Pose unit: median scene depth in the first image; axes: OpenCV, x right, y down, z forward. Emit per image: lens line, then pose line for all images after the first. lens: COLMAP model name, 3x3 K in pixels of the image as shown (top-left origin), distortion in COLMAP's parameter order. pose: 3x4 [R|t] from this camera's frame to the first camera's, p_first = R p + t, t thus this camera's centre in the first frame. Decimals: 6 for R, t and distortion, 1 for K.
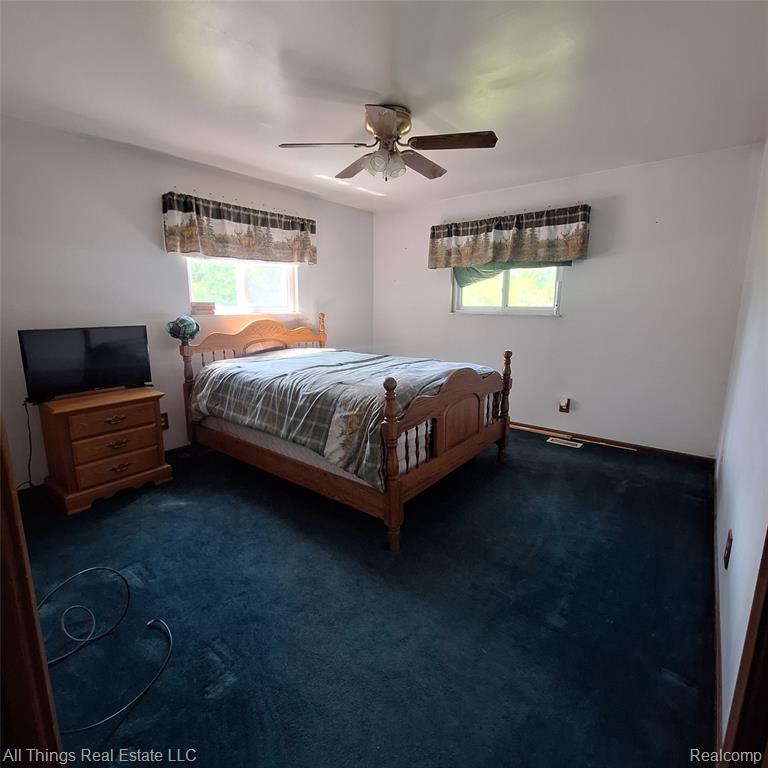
lens RADIAL K [[406.8, 0, 372.7], [0, 406.8, 375.7], [0, 0, 1]] dist [-0.001343, -0.001387]
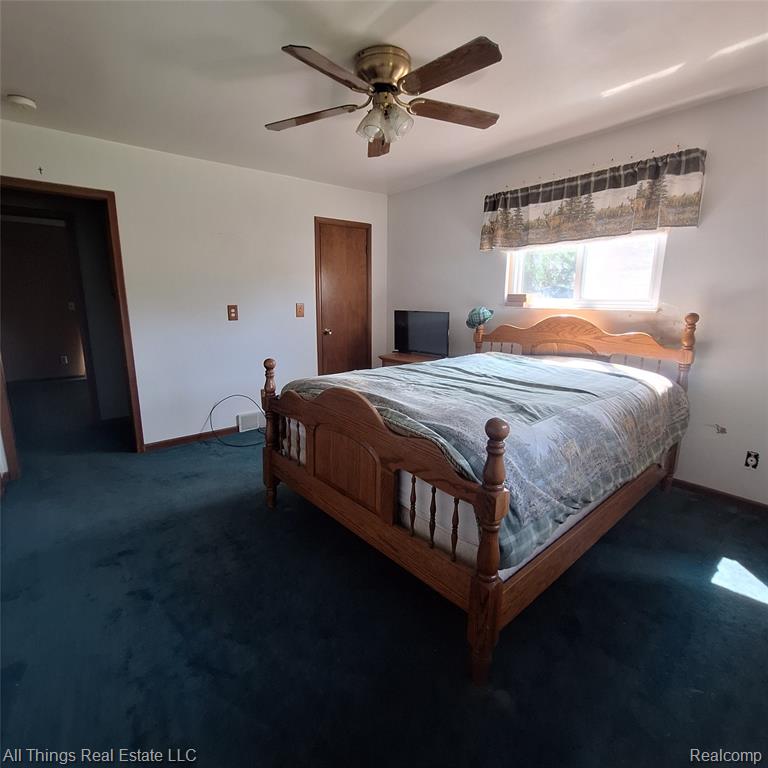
lens RADIAL K [[406.8, 0, 372.7], [0, 406.8, 375.7], [0, 0, 1]] dist [-0.001343, -0.001387]
pose [[-0.189476, 0.192233, -0.962884, 0.635648], [-0.169929, 0.959431, 0.224982, -0.149646], [0.967069, 0.206251, -0.149123, 0.830174]]
